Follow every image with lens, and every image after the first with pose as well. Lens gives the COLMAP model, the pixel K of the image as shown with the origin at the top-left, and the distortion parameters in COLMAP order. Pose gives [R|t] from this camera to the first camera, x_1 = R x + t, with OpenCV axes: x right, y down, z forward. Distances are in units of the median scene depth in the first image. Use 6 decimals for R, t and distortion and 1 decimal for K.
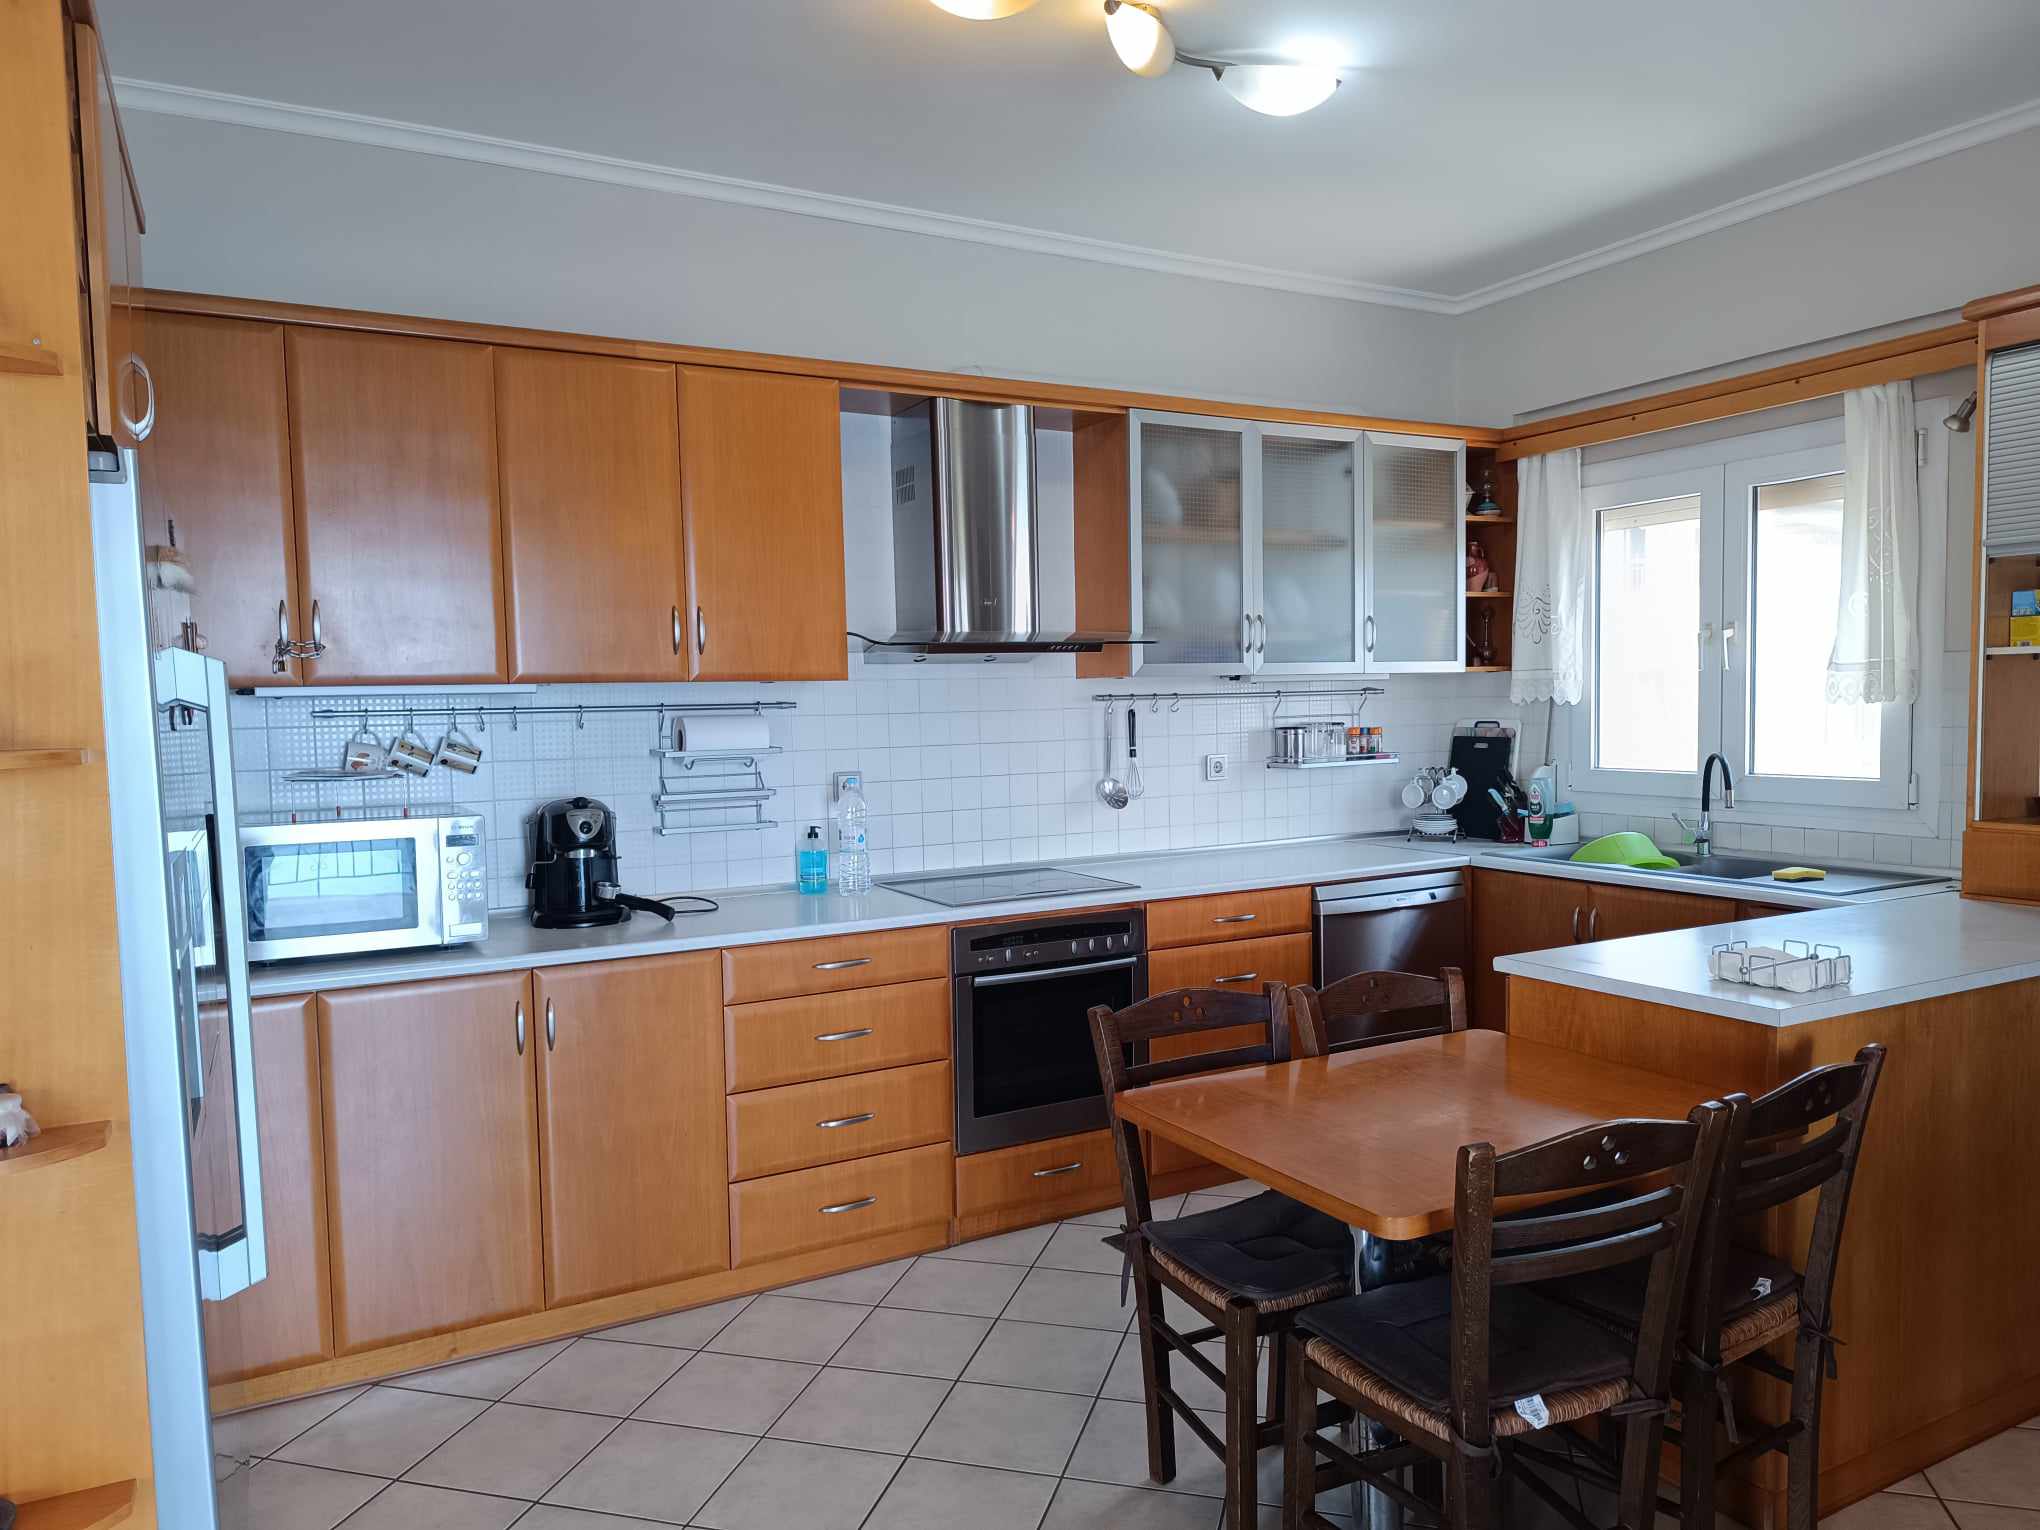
lens RADIAL K [[1404.7, 0, 1019.6], [0, 1404.7, 776.8], [0, 0, 1]] dist [-0.004258, -0.002919]
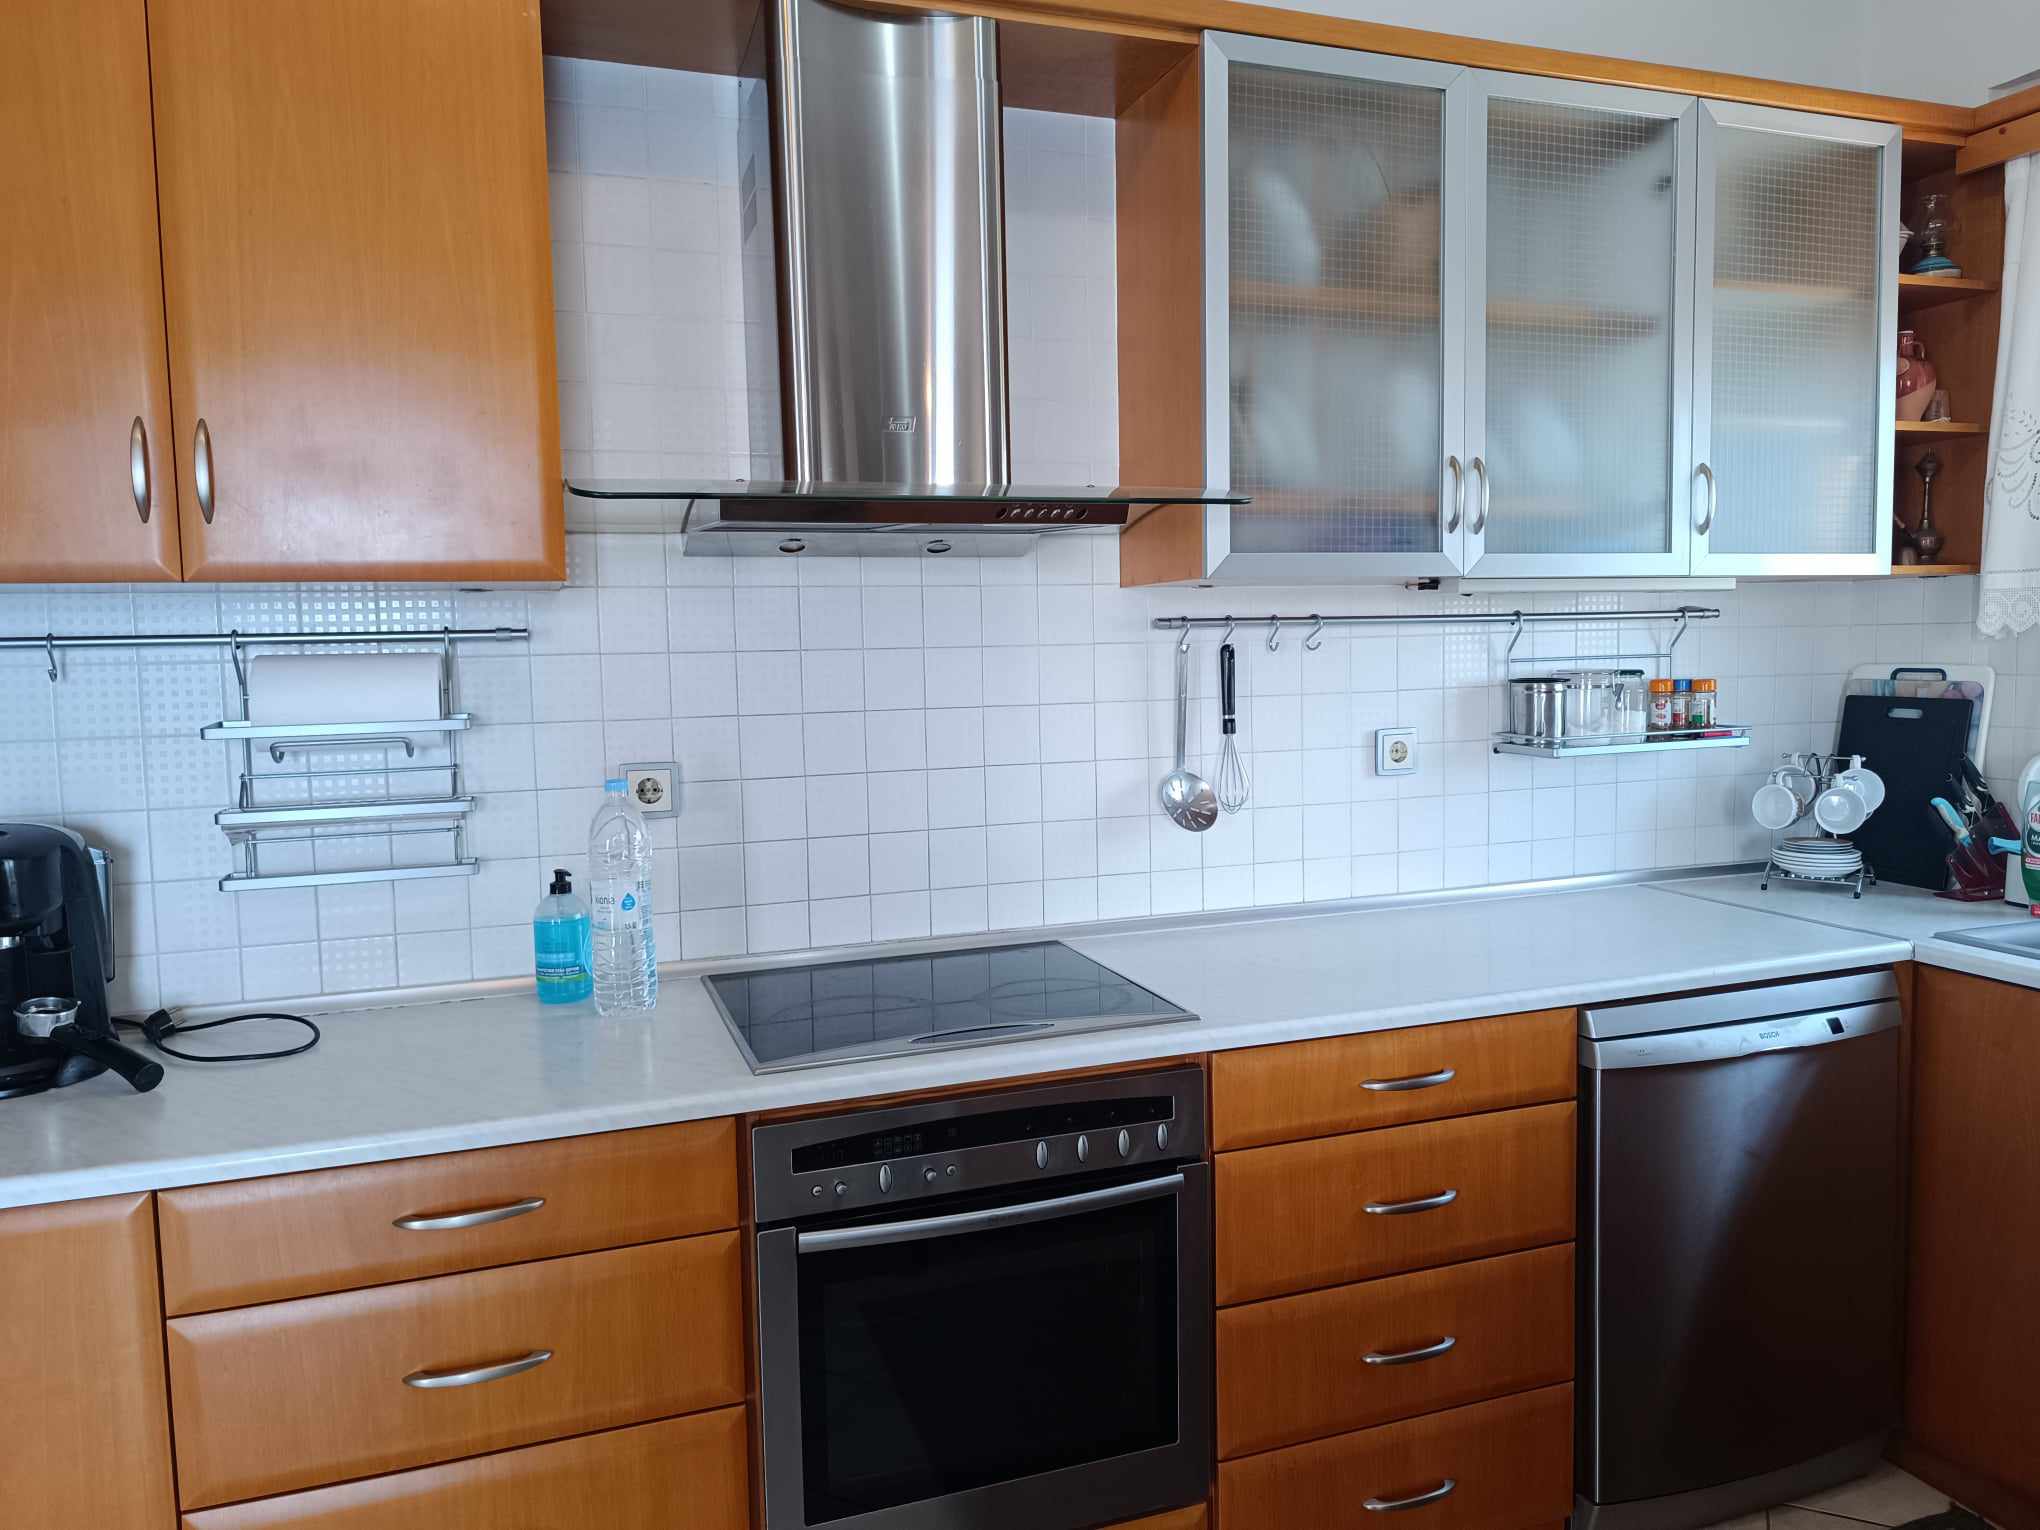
lens RADIAL K [[1404.7, 0, 1016.9], [0, 1404.7, 736.5], [0, 0, 1]] dist [-0.004258, -0.002919]
pose [[0.985716, 0.012460, -0.167953, 0.091527], [-0.009920, 0.999824, 0.015953, -0.020946], [0.168122, -0.014059, 0.985666, 0.462241]]
